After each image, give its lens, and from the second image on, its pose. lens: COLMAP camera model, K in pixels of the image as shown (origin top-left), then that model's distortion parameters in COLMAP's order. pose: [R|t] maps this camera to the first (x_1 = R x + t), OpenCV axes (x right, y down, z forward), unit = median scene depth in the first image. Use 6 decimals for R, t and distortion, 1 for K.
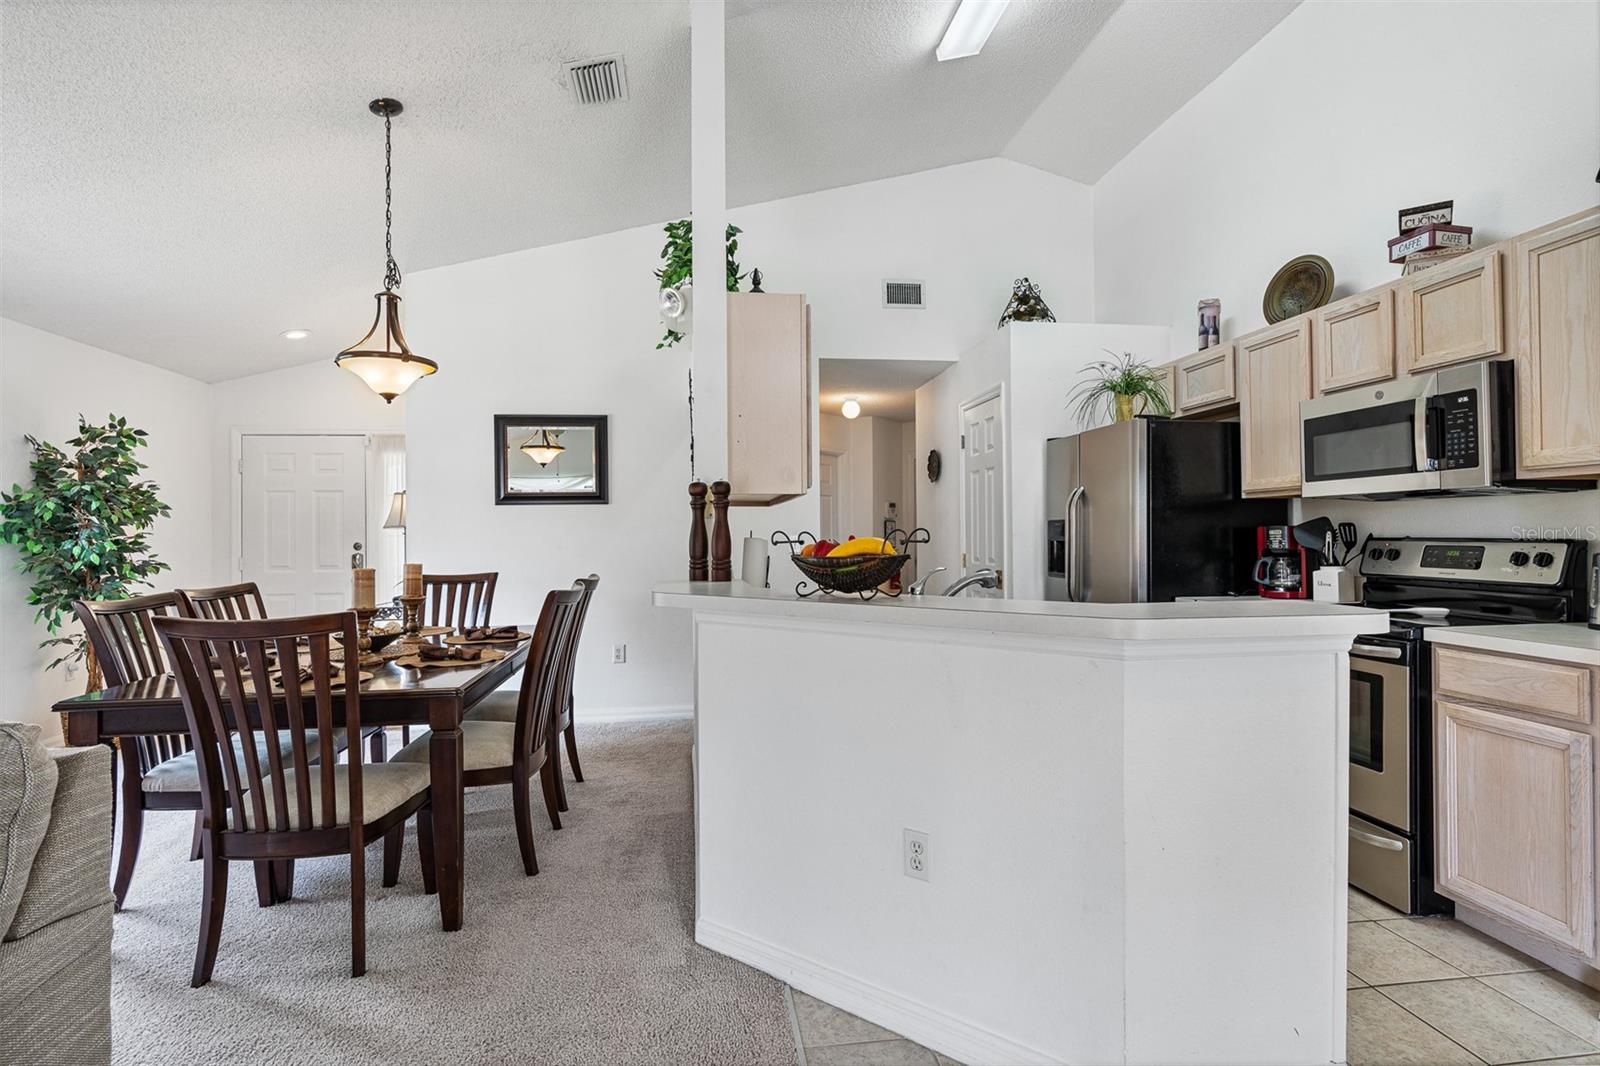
lens RADIAL K [[770.8, 0, 798.3], [0, 770.8, 529.6], [0, 0, 1]] dist [-0.011689, 0.006332]
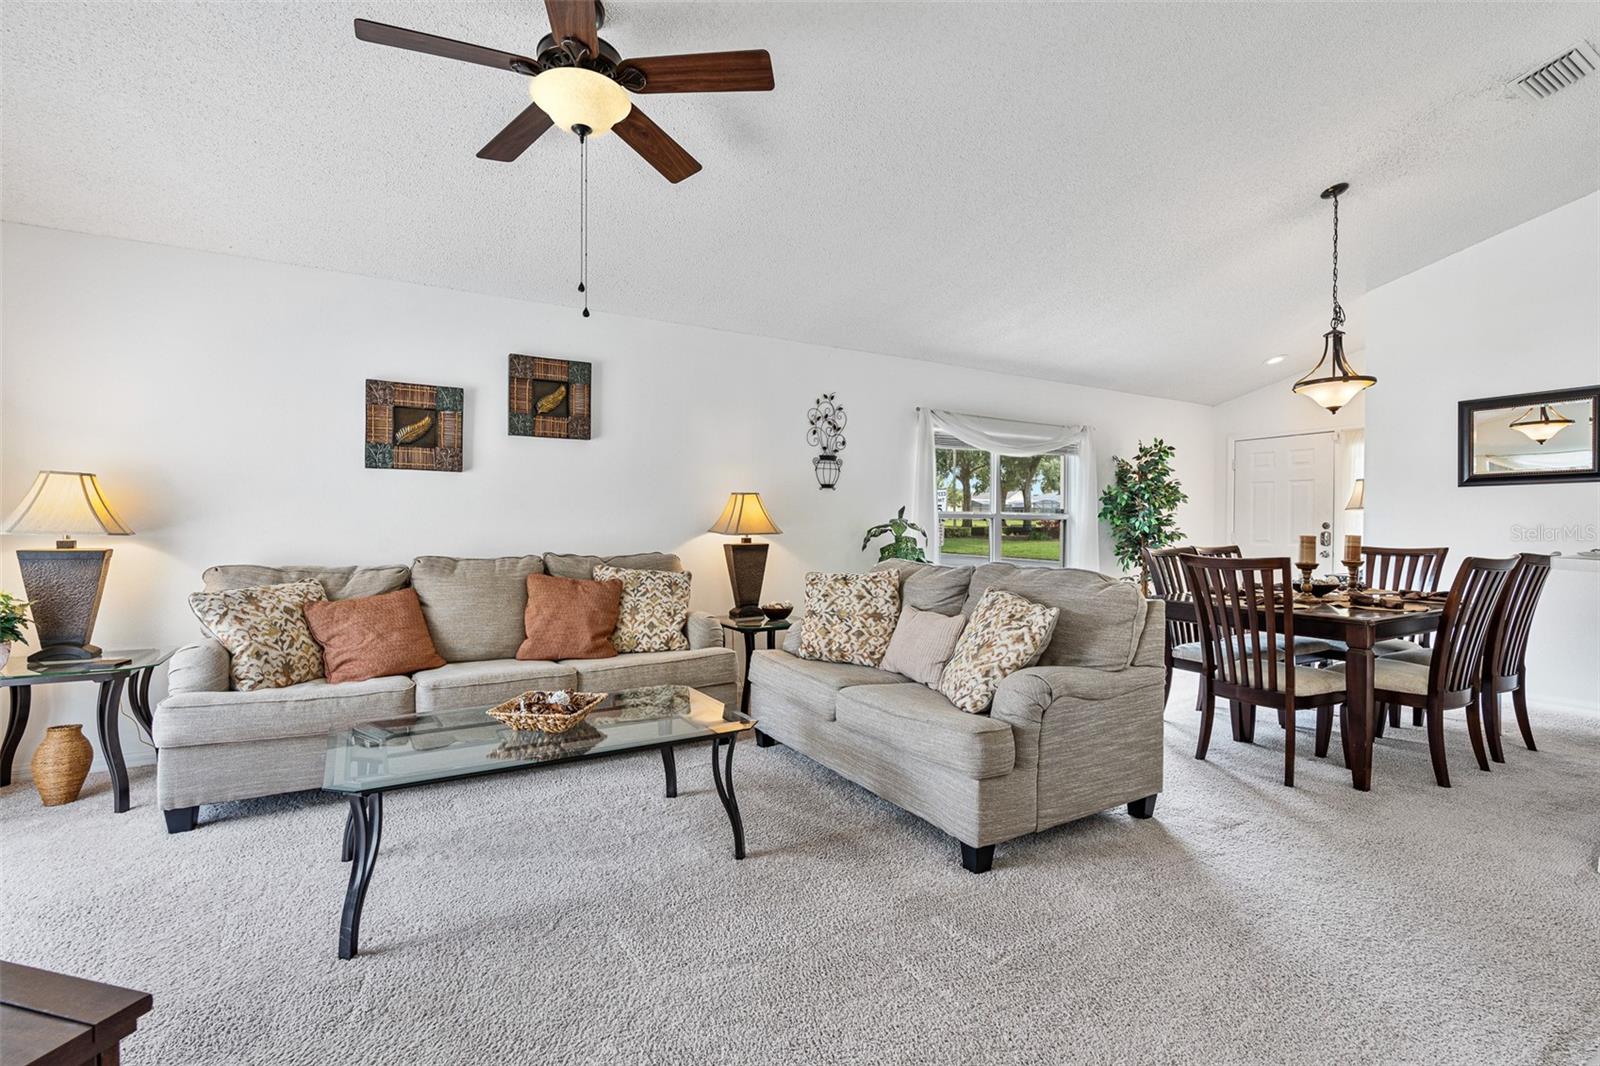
lens RADIAL K [[717.9, 0, 795.8], [0, 717.9, 530.7], [0, 0, 1]] dist [-0.006462, 0.000975]
pose [[0.376416, 0.019762, -0.926240, 0.262707], [-0.000362, 0.999776, 0.021184, 0.011823], [0.926451, -0.007639, 0.376338, -0.325587]]
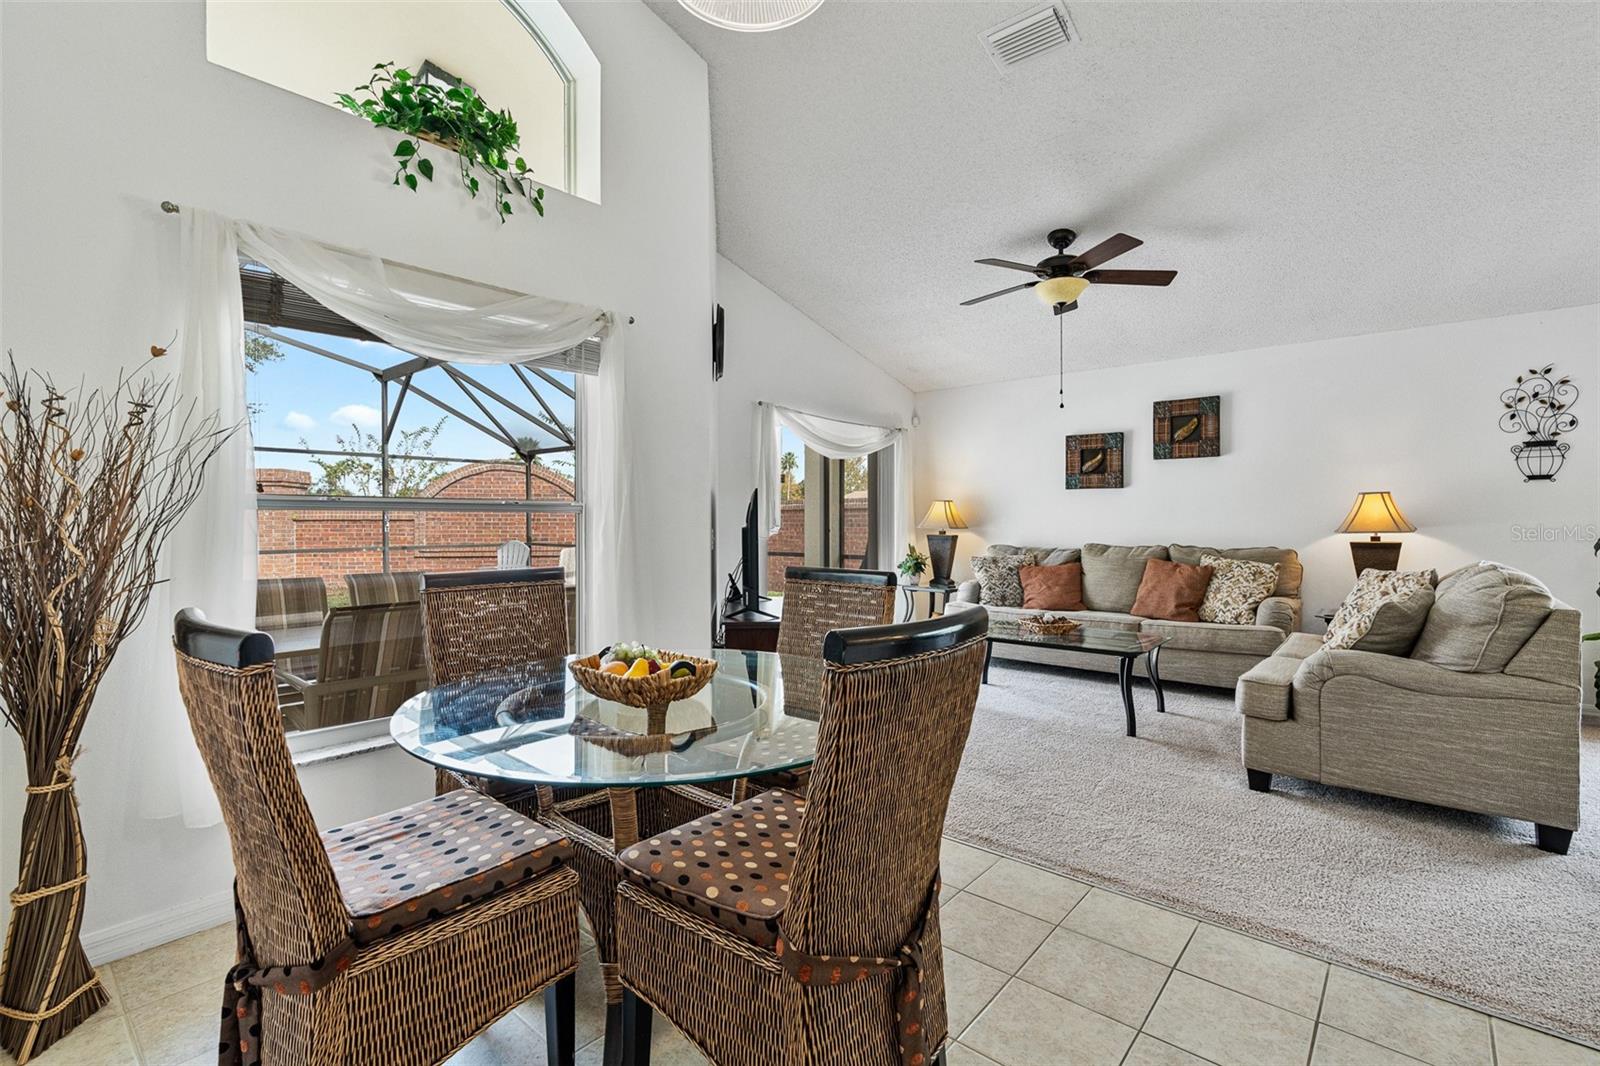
lens RADIAL K [[722.4, 0, 797.2], [0, 722.4, 524.4], [0, 0, 1]] dist [-0.005765, 0.000772]
pose [[-0.749769, 0.014411, -0.661543, 0.741071], [0.013865, 0.999885, 0.006068, 0.007283], [0.661554, -0.004623, -0.749883, 0.427675]]
